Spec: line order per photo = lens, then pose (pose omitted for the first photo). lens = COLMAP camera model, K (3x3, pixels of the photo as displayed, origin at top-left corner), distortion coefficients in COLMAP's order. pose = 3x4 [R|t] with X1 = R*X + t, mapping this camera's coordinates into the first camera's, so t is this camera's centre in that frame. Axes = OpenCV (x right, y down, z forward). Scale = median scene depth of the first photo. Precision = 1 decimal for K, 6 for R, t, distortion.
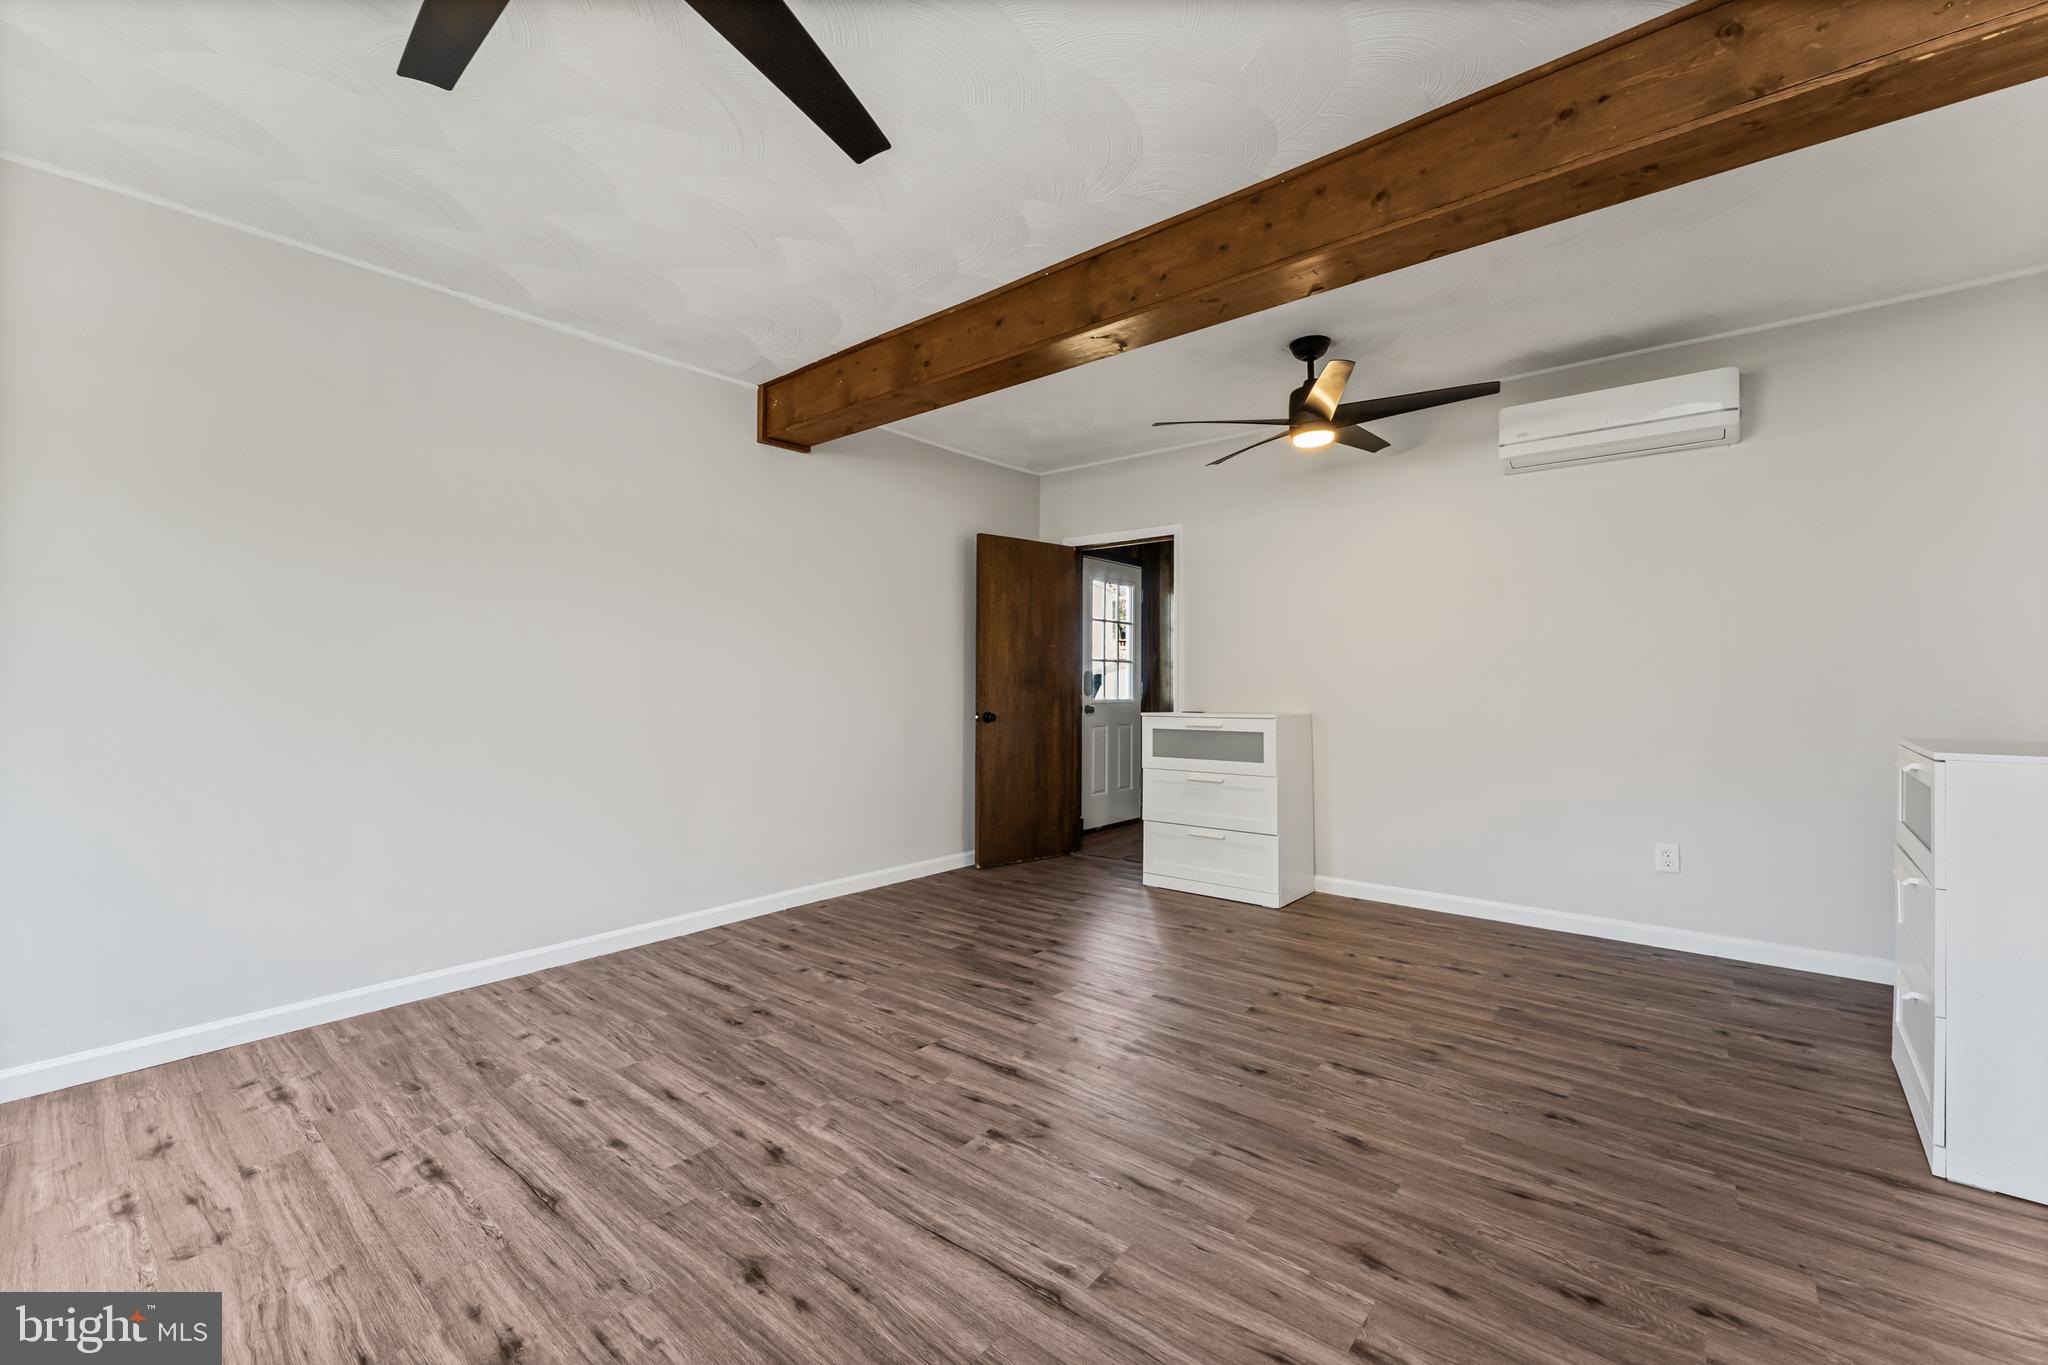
lens RADIAL K [[839.5, 0, 1021.3], [0, 839.5, 673.5], [0, 0, 1]] dist [0.001287, -0.001279]
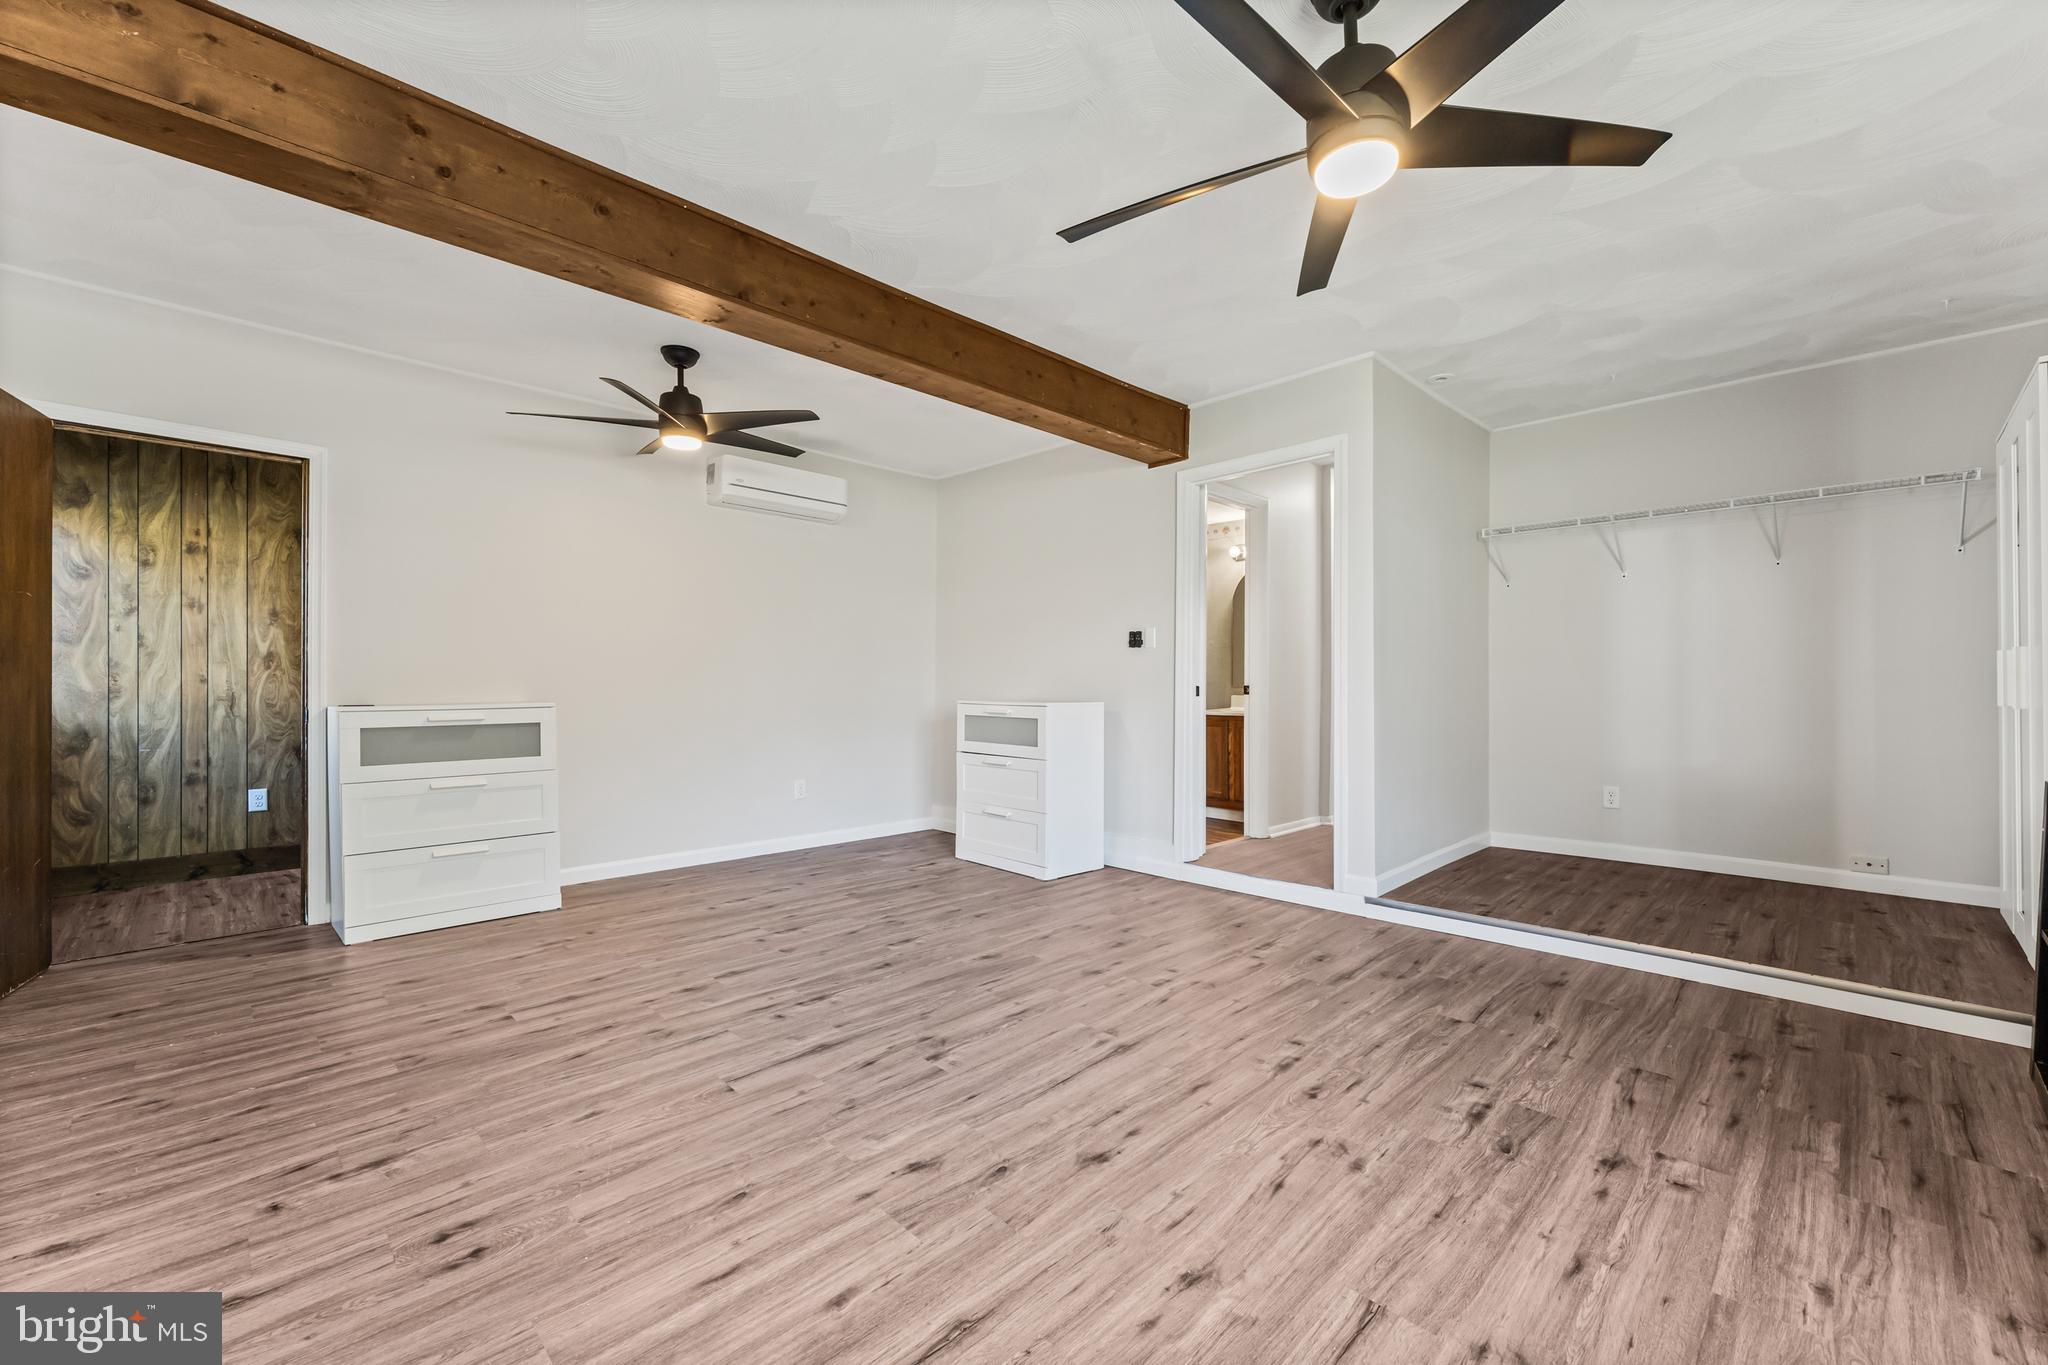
lens RADIAL K [[839.5, 0, 1038.8], [0, 839.5, 677.5], [0, 0, 1]] dist [0.001287, -0.001279]
pose [[0.078300, 0.003037, 0.996925, -0.990498], [-0.015923, 0.999872, -0.001795, 0.022770], [-0.996803, -0.015733, 0.078338, 0.654375]]
